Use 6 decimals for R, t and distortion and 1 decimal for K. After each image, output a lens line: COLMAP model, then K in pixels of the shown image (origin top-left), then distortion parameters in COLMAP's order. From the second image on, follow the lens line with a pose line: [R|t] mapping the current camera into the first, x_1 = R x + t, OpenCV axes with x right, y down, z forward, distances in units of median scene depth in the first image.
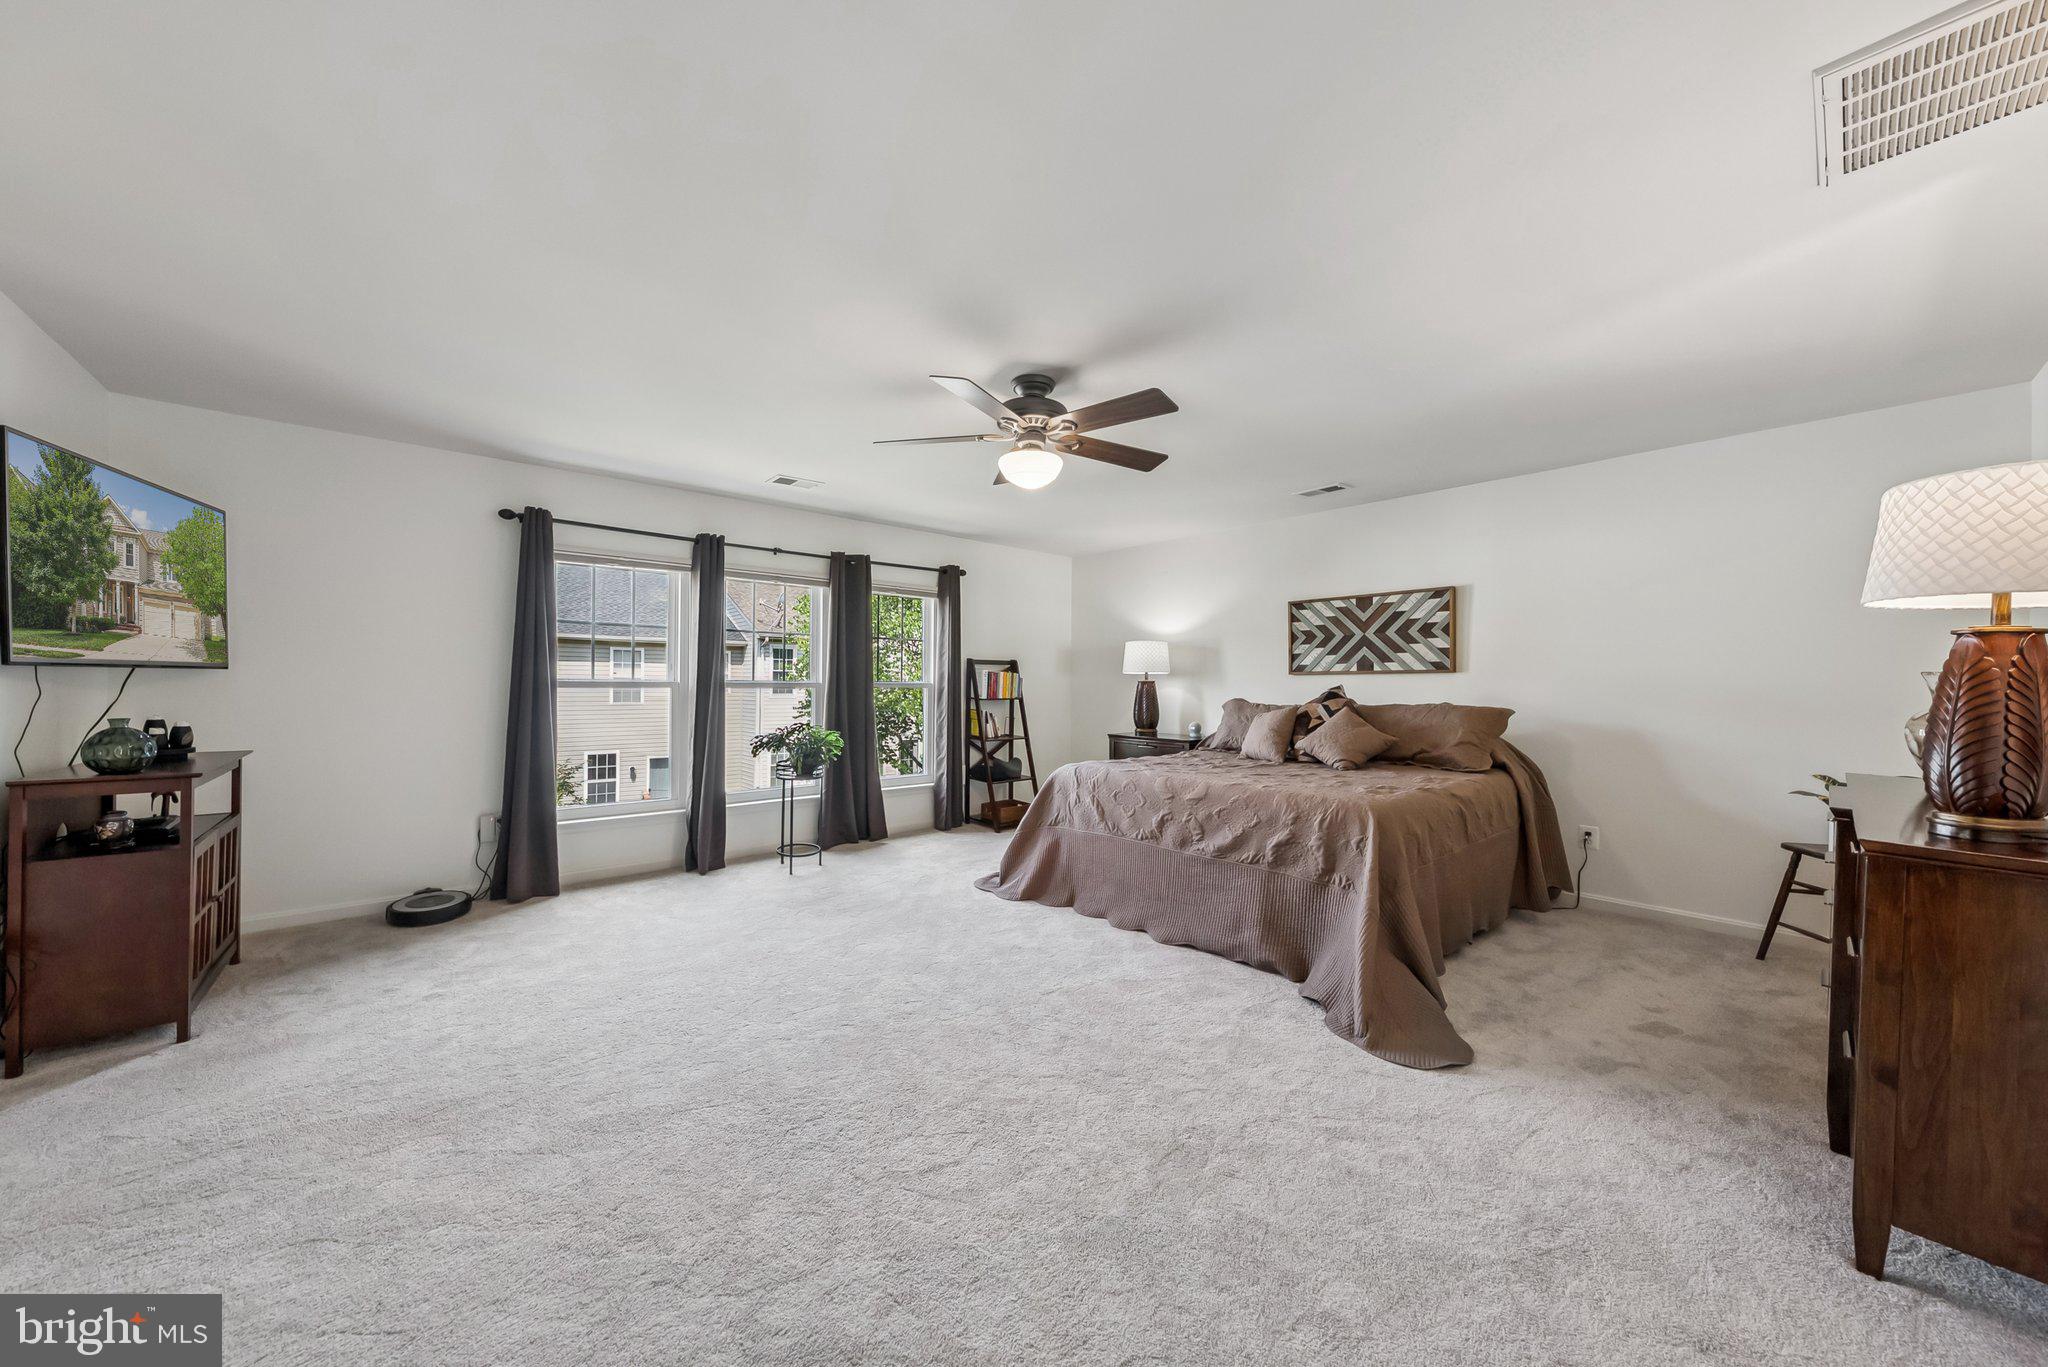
lens RADIAL K [[718.8, 0, 1017.3], [0, 718.8, 677.8], [0, 0, 1]] dist [0.000529, 0.000102]
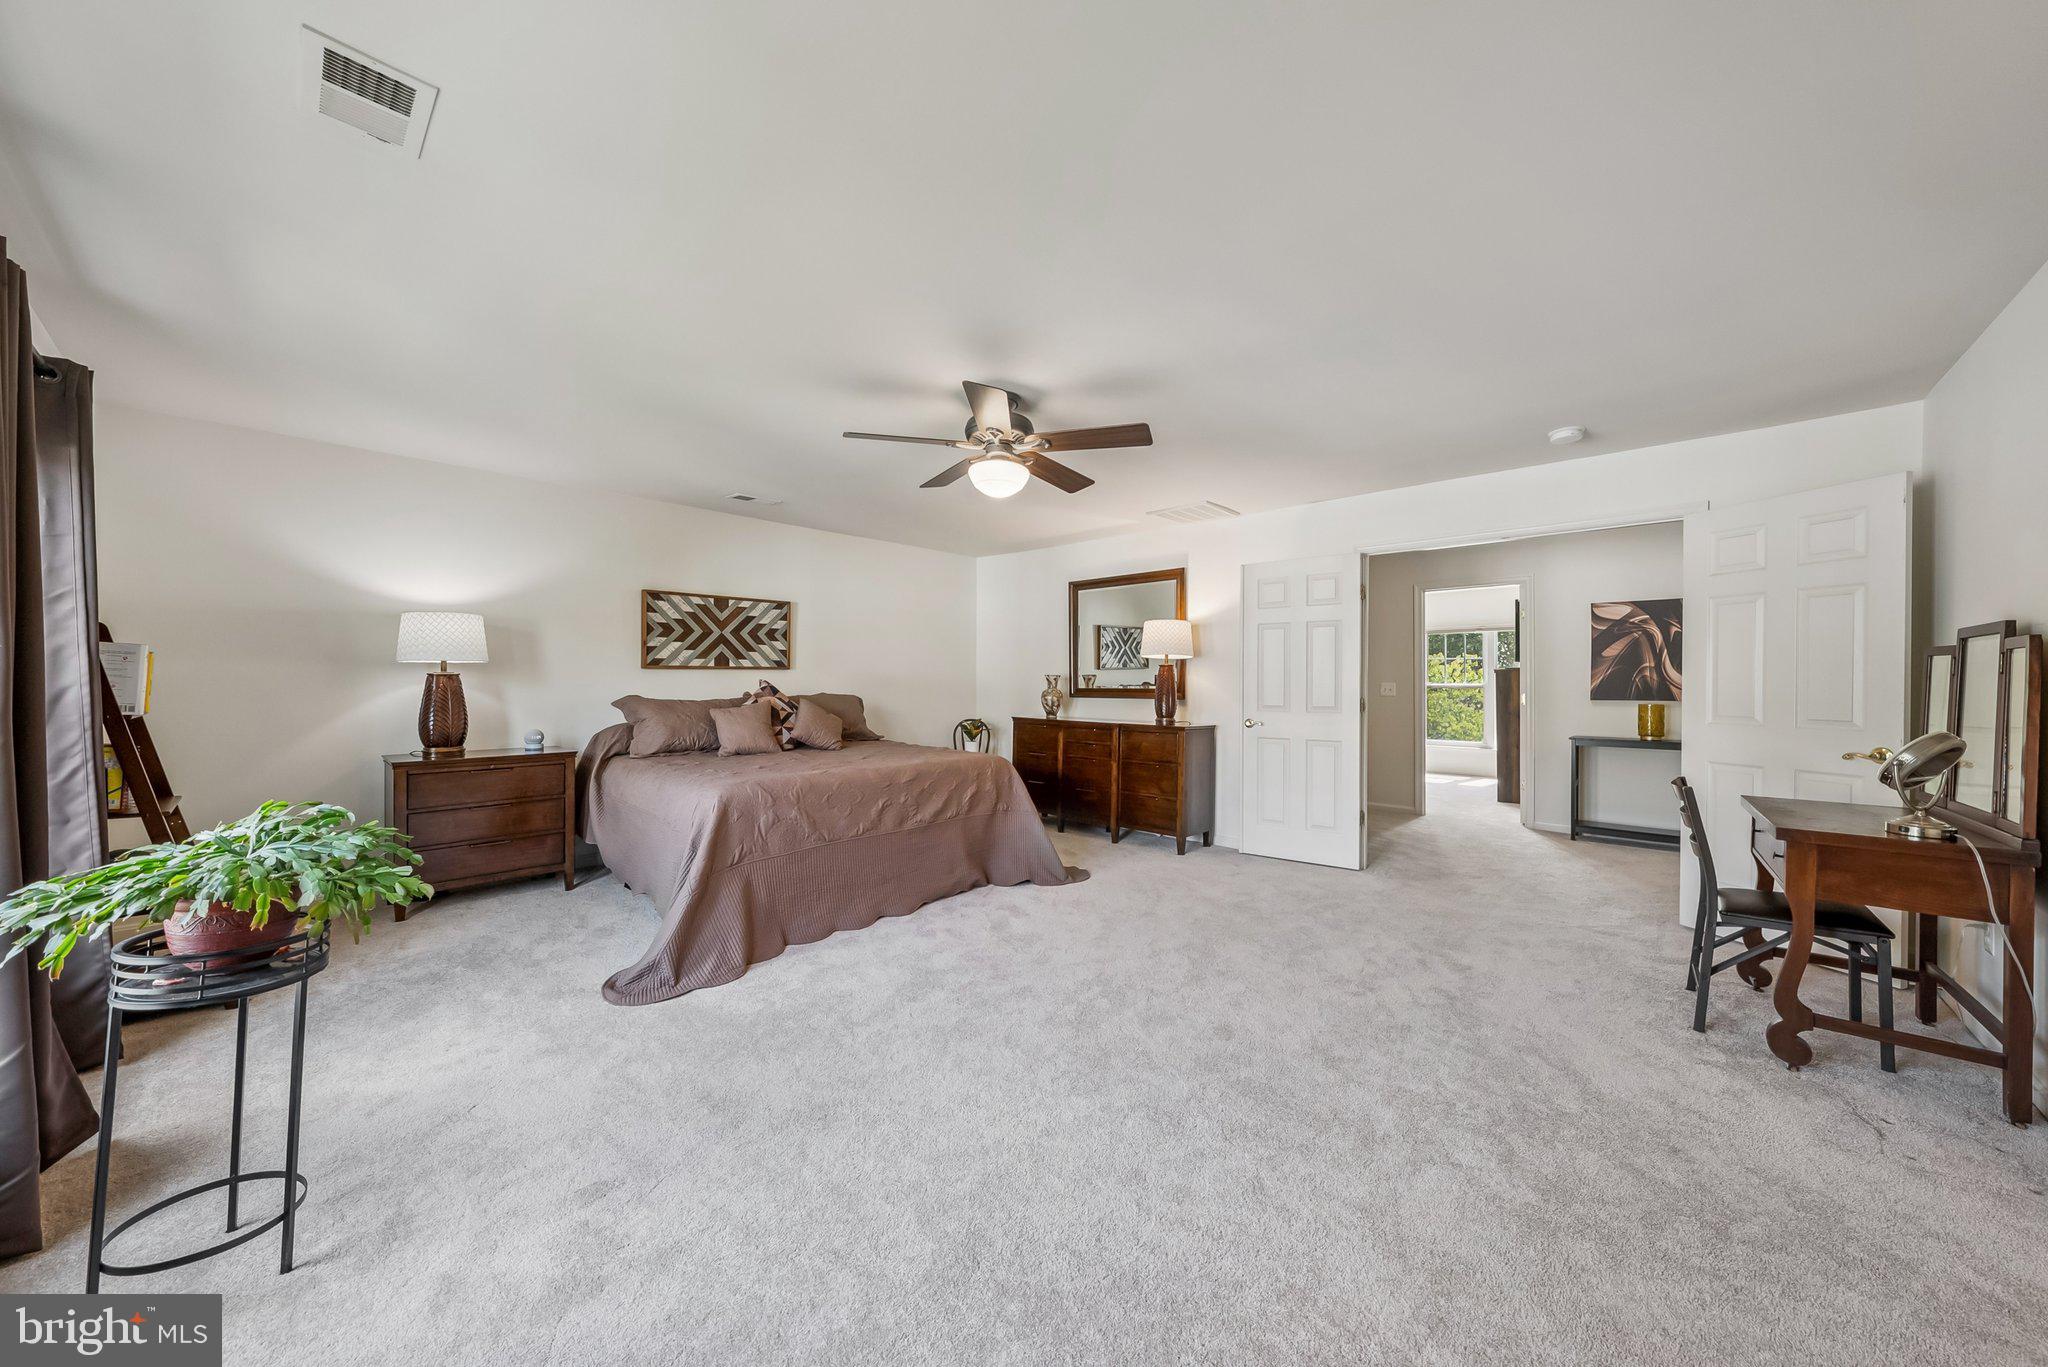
lens RADIAL K [[718.8, 0, 1016.7], [0, 718.8, 683.5], [0, 0, 1]] dist [0.000529, 0.000102]
pose [[-0.132666, -0.010929, 0.991101, -0.665185], [-0.011997, 0.999884, 0.009420, 0.000625], [-0.991088, -0.010641, -0.132781, 0.716393]]
